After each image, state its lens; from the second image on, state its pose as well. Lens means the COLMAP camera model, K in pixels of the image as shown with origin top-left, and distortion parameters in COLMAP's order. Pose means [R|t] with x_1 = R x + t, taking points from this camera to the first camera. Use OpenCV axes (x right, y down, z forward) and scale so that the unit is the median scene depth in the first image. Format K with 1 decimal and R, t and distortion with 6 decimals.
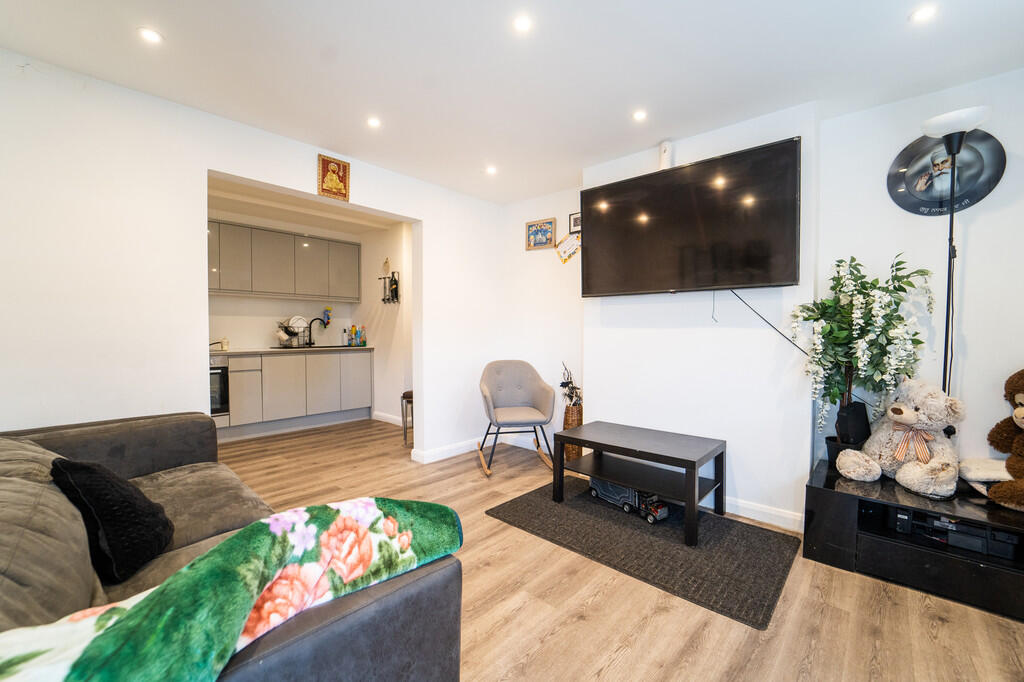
lens RADIAL K [[419.7, 0, 512.2], [0, 419.7, 341.8], [0, 0, 1]] dist [-0.015264, -0.000194]
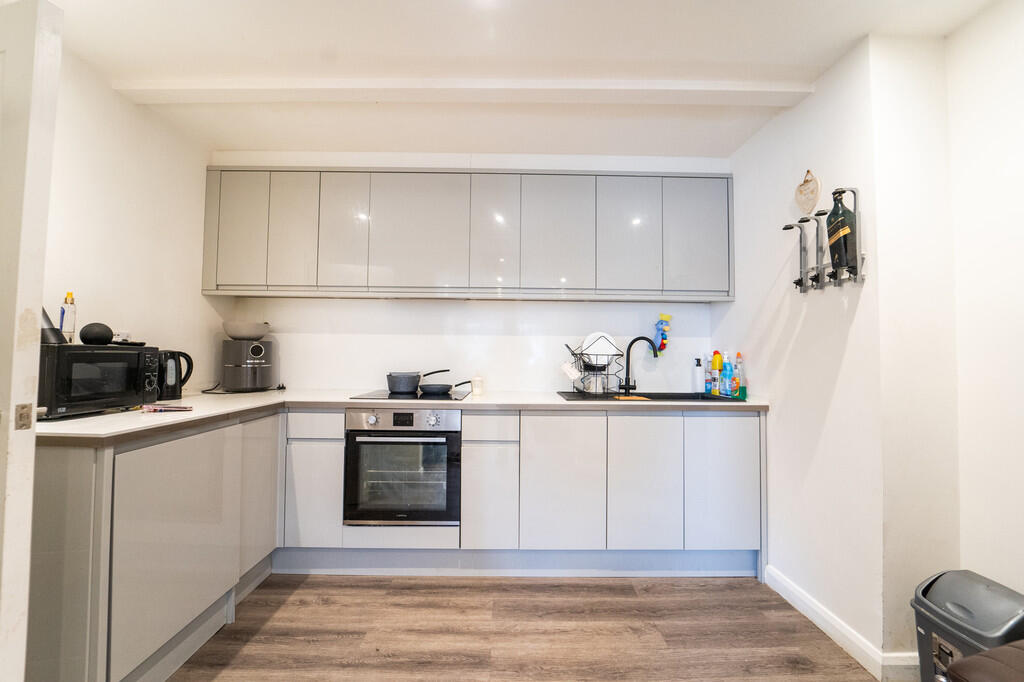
lens RADIAL K [[419.7, 0, 512.0], [0, 419.7, 341.5], [0, 0, 1]] dist [-0.015264, -0.000194]
pose [[0.680046, -0.020166, -0.732892, -0.209936], [-0.027264, 0.998235, -0.052764, -0.021140], [0.732662, 0.055863, 0.678296, 0.563466]]
